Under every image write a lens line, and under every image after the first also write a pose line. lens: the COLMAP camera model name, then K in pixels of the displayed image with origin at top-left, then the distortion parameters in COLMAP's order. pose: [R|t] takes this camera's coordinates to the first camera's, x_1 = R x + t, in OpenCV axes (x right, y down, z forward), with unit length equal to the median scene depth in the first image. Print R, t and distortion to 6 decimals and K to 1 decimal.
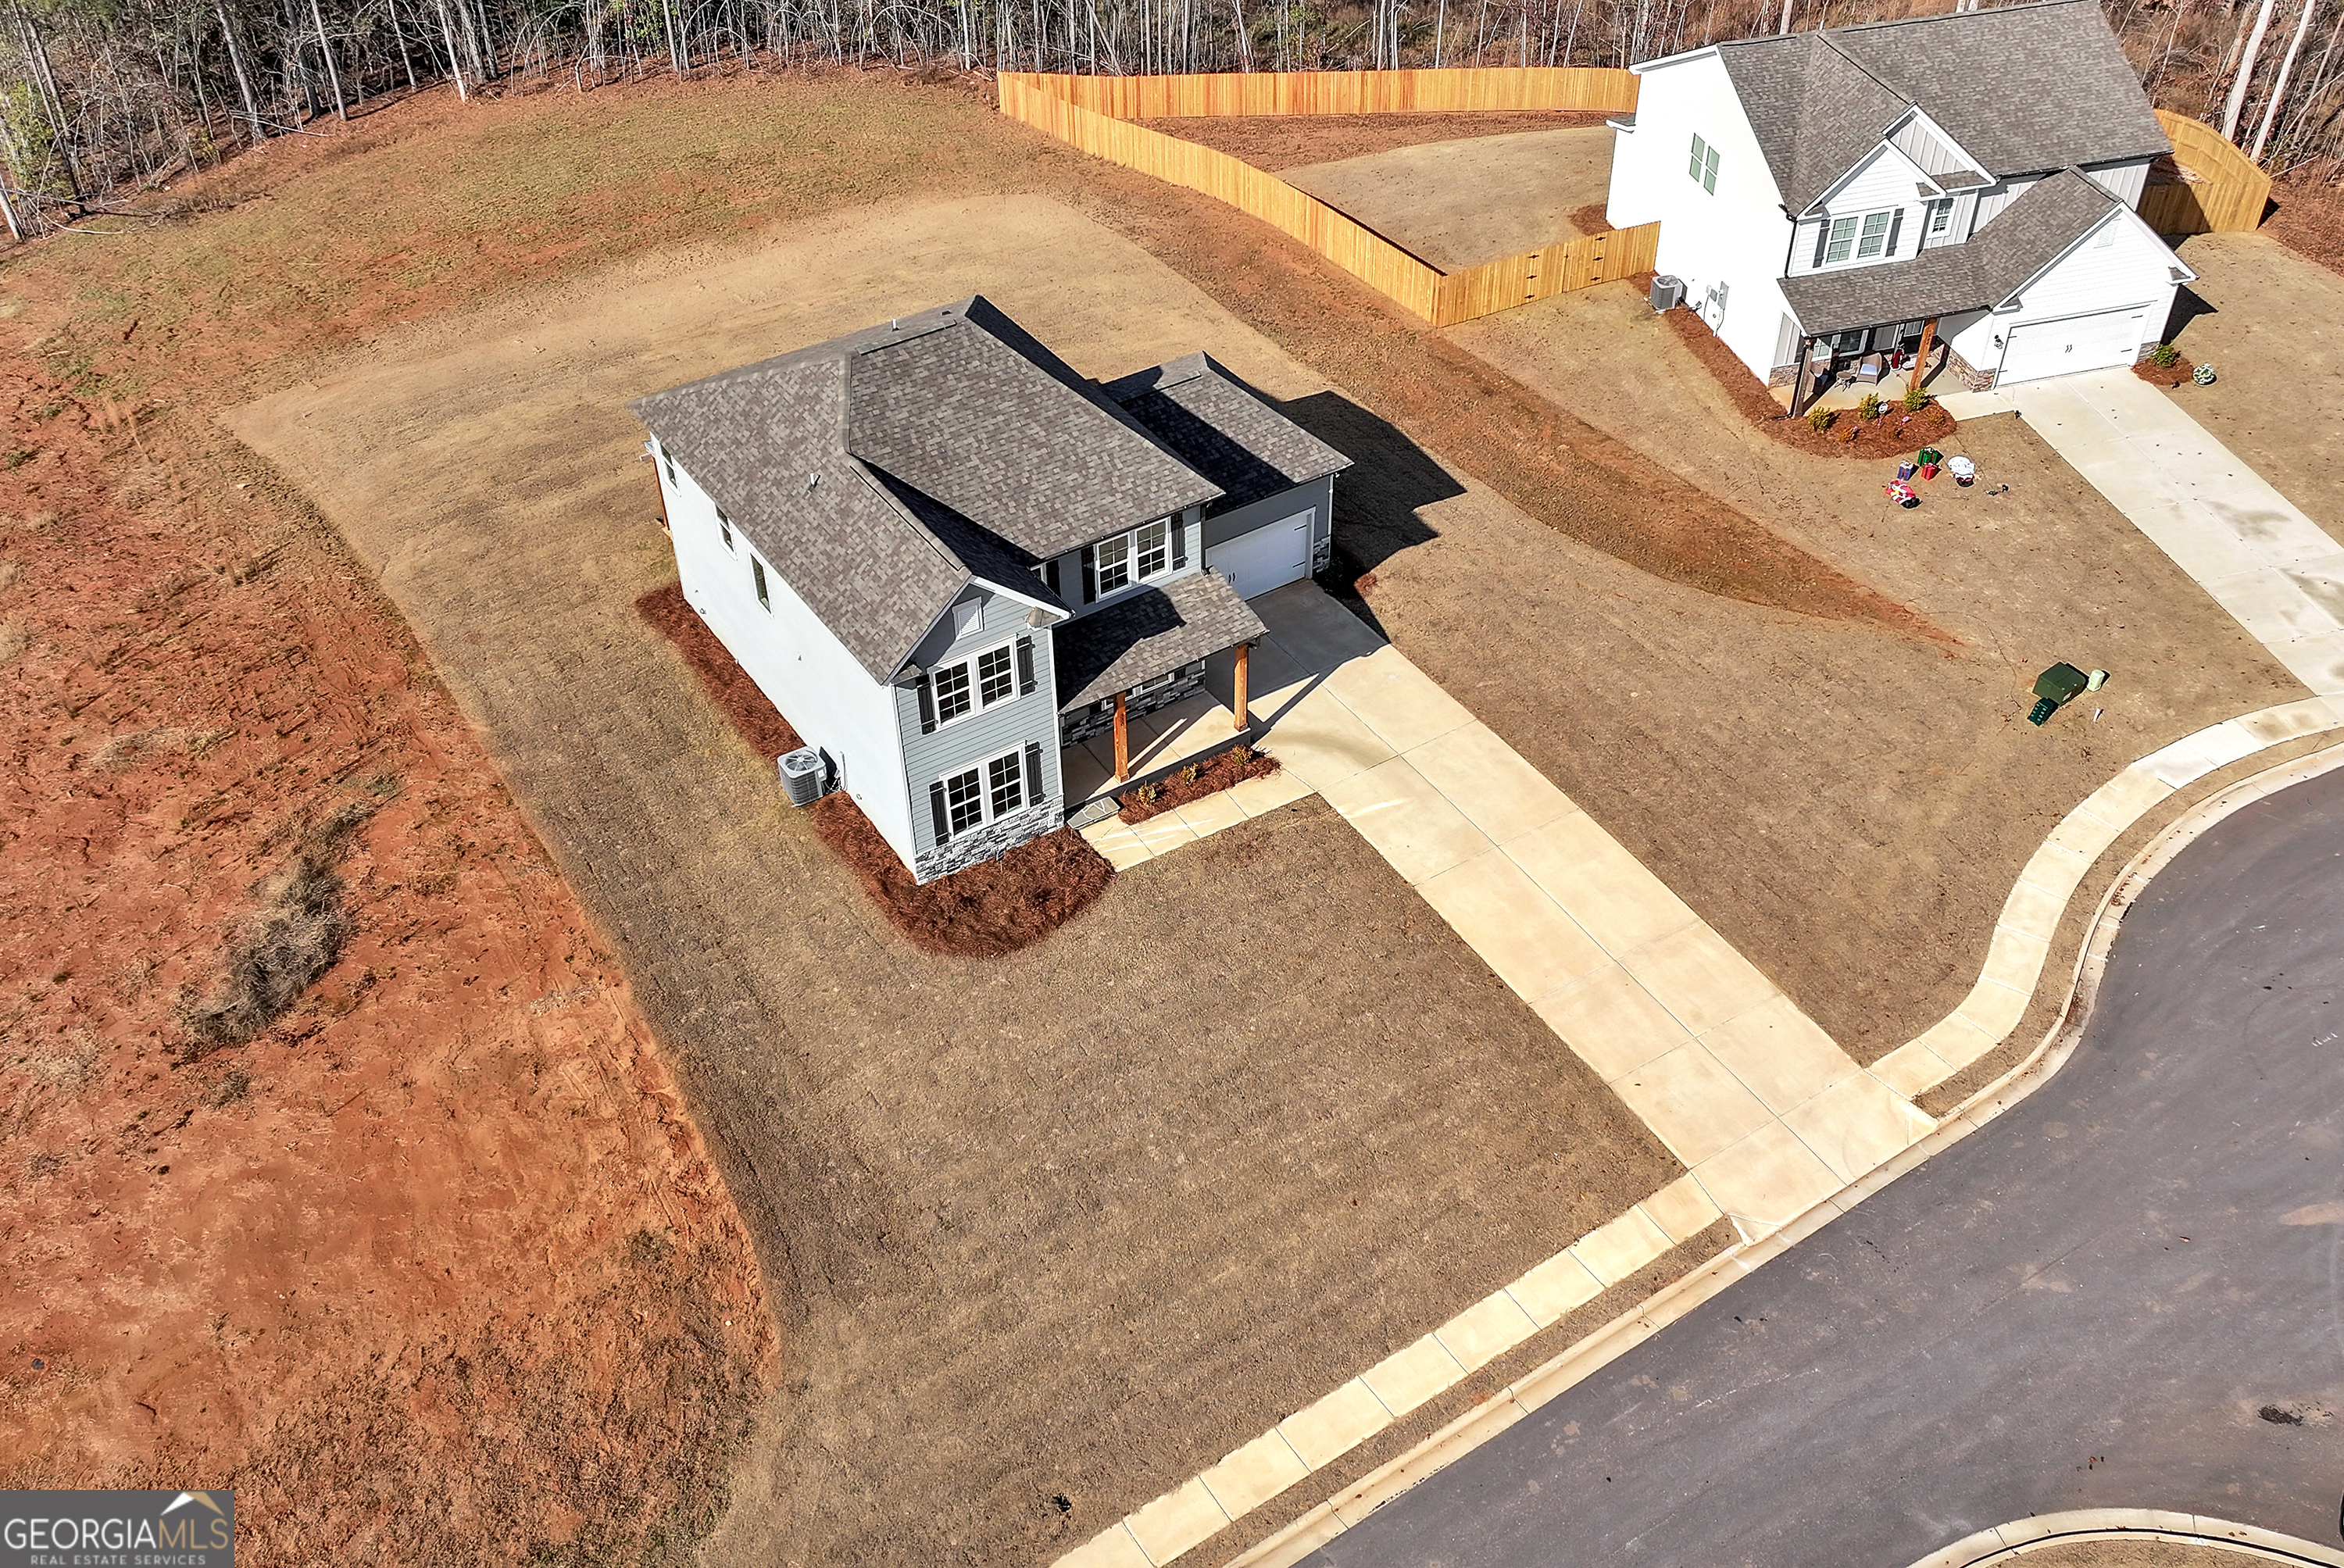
lens RADIAL K [[2103.8, 0, 1176.8], [0, 2103.8, 847.2], [0, 0, 1]] dist [0.003138, -0.001304]
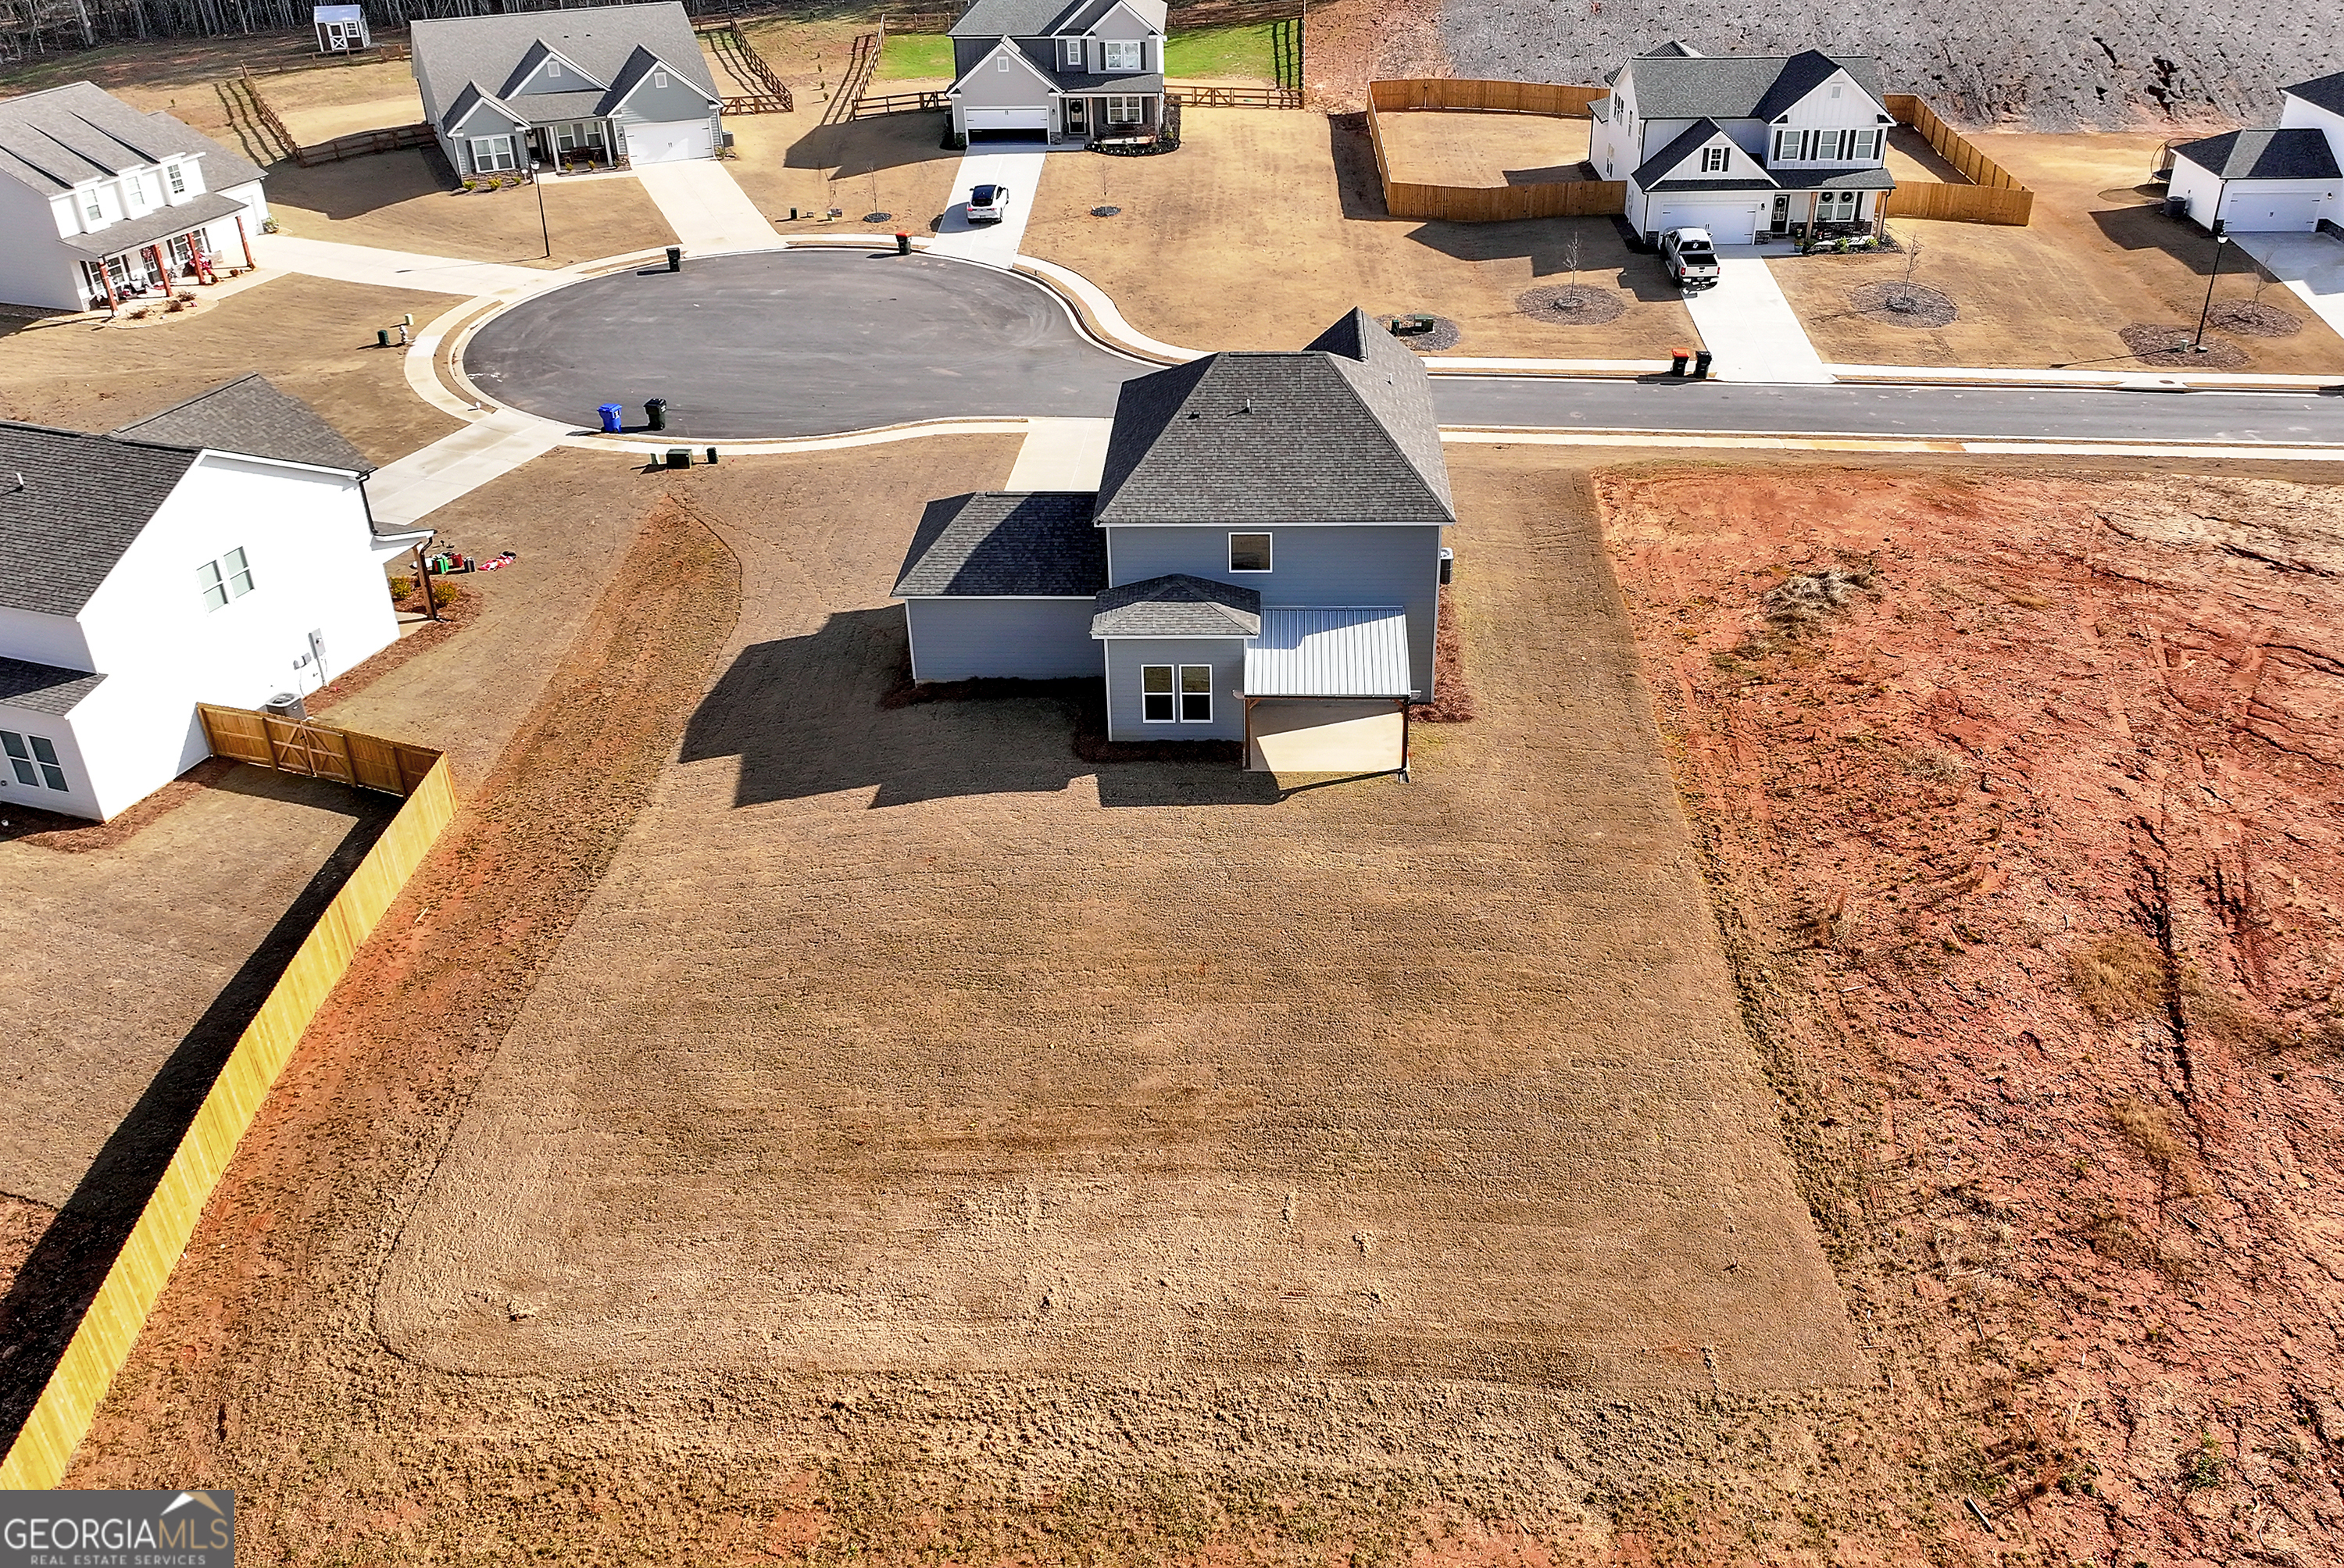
lens RADIAL K [[1970.5, 0, 1248.7], [0, 1970.5, 790.5], [0, 0, 1]] dist [0.002505, -0.013630]
pose [[-0.830393, -0.267037, 0.489018, -0.790886], [0.385440, 0.358467, 0.850257, -1.198969], [-0.402347, 0.894535, -0.194742, 1.515433]]
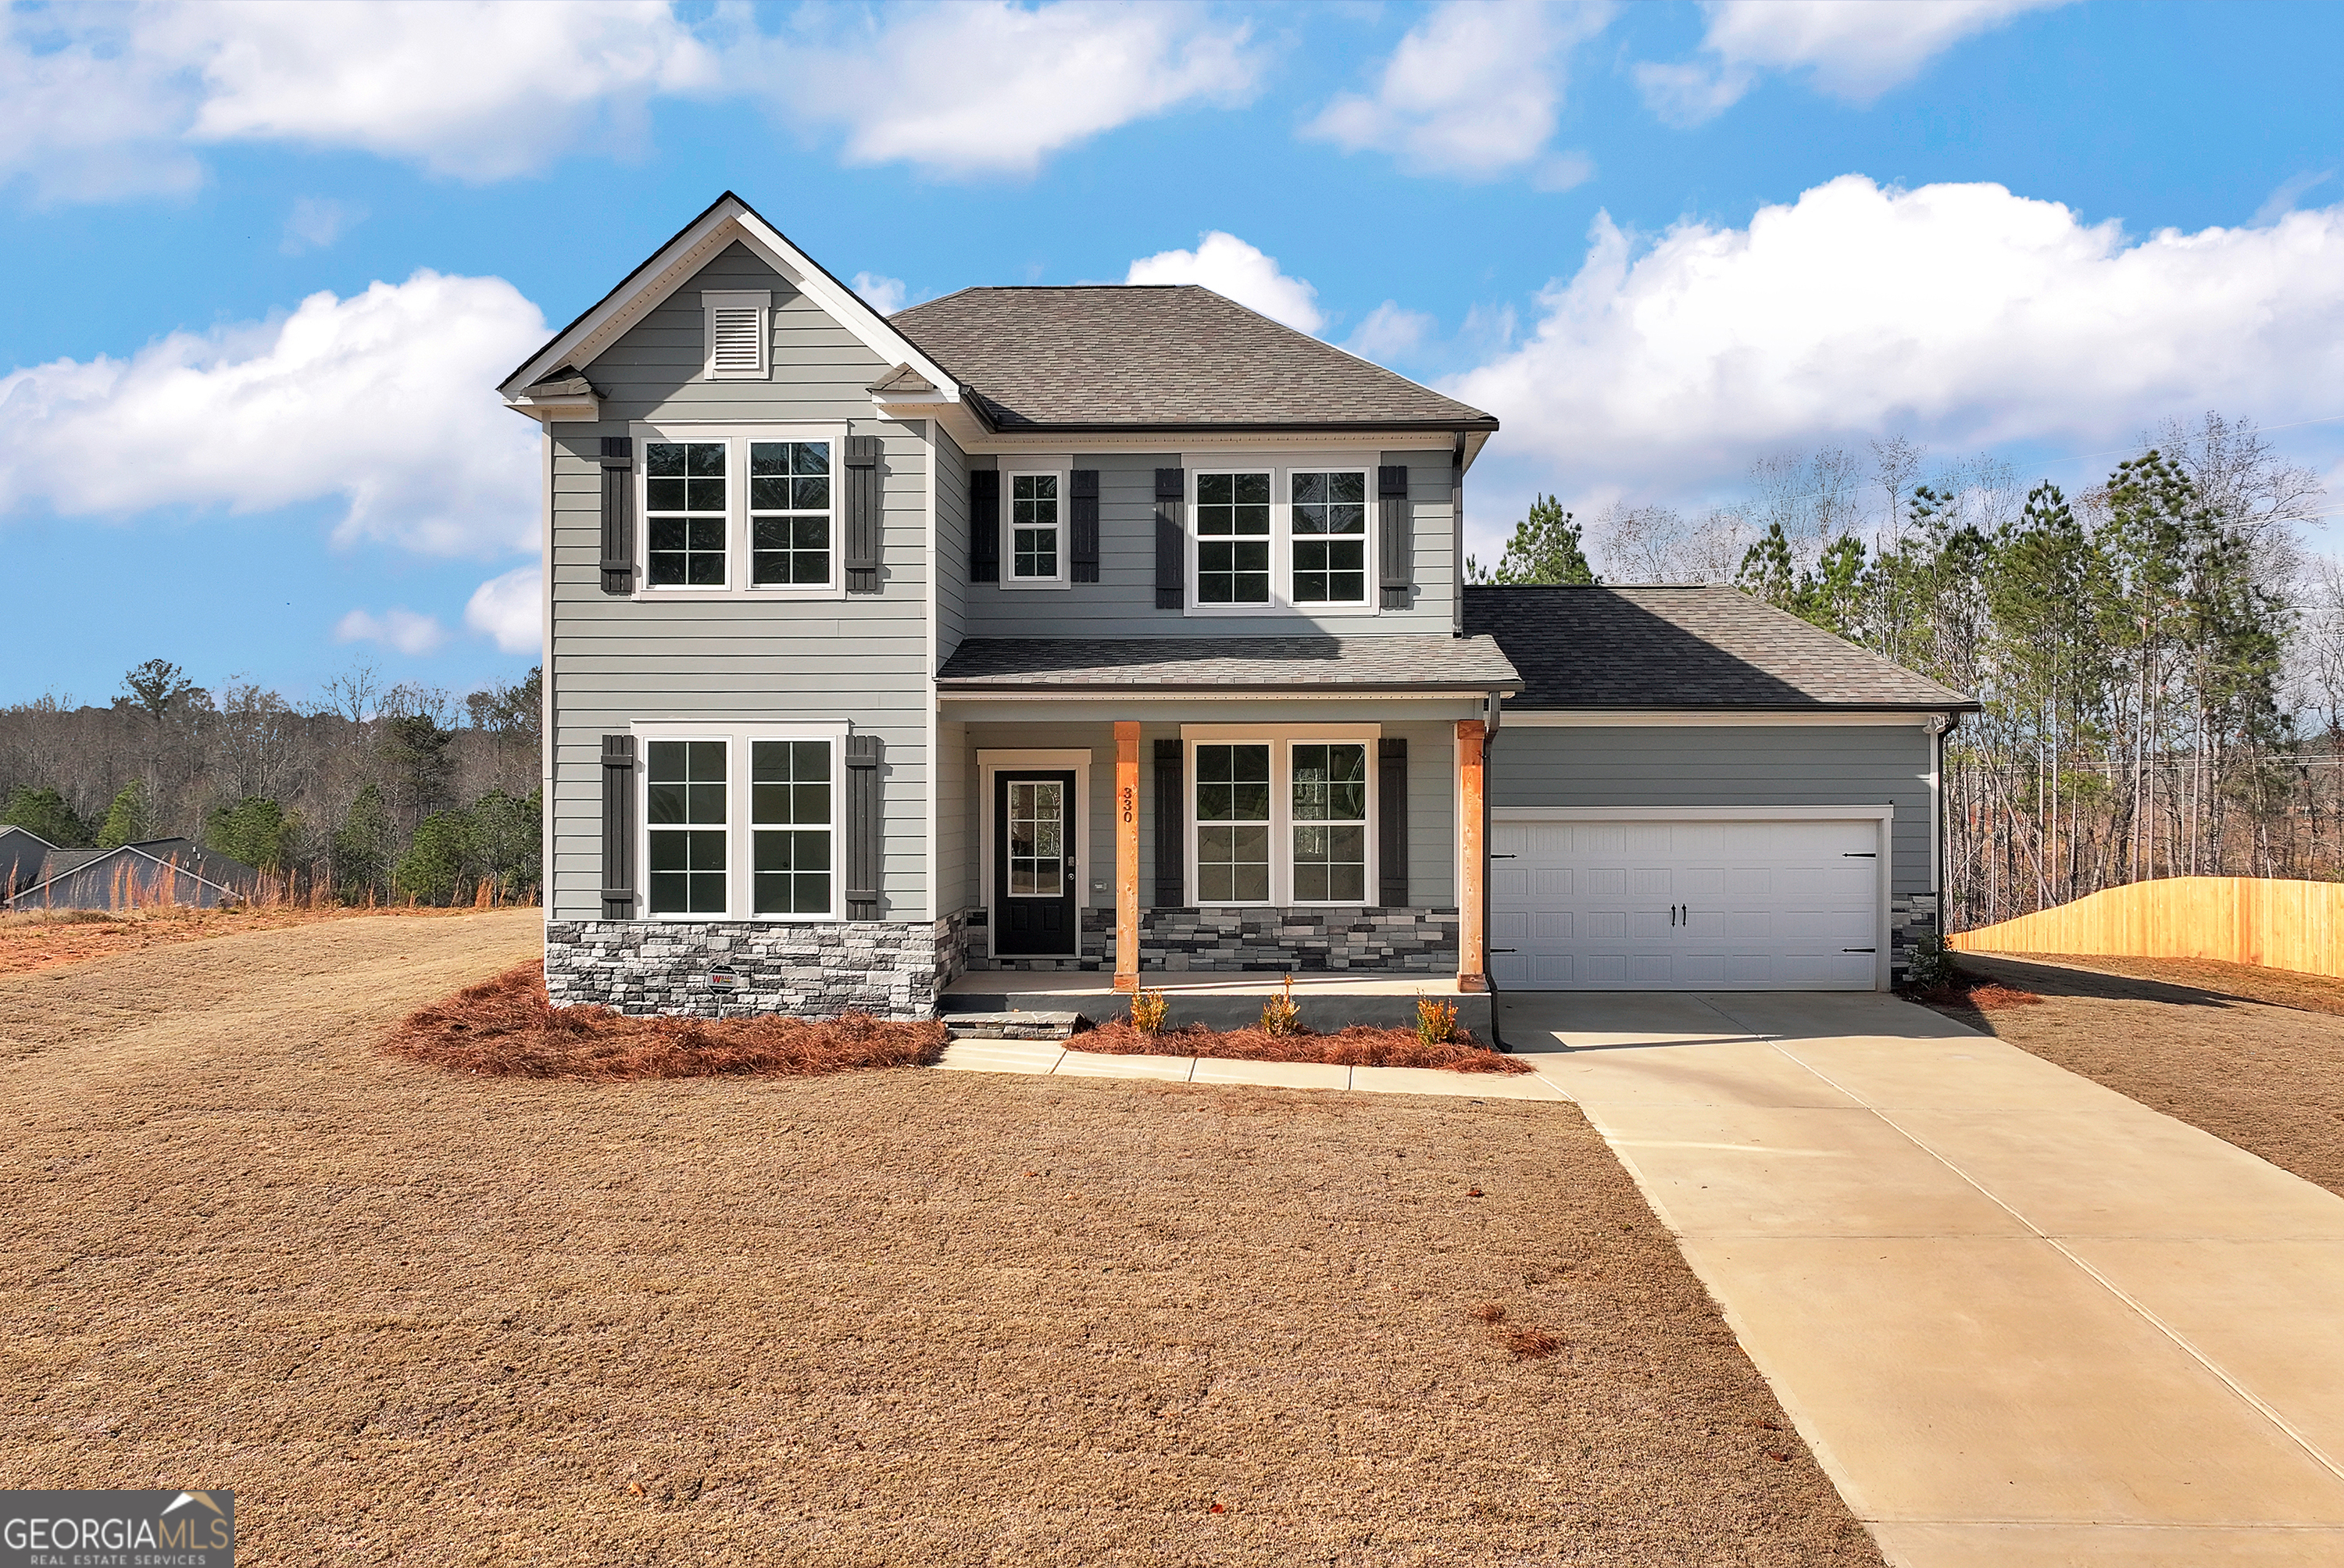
lens RADIAL K [[1967.0, 0, 1177.9], [0, 1967.0, 781.5], [0, 0, 1]] dist [0.007179, -0.017472]
pose [[0.815719, 0.016885, -0.578202, 0.222188], [-0.395793, 0.745245, -0.536617, 0.152358], [0.421841, 0.666577, 0.614593, 0.784488]]
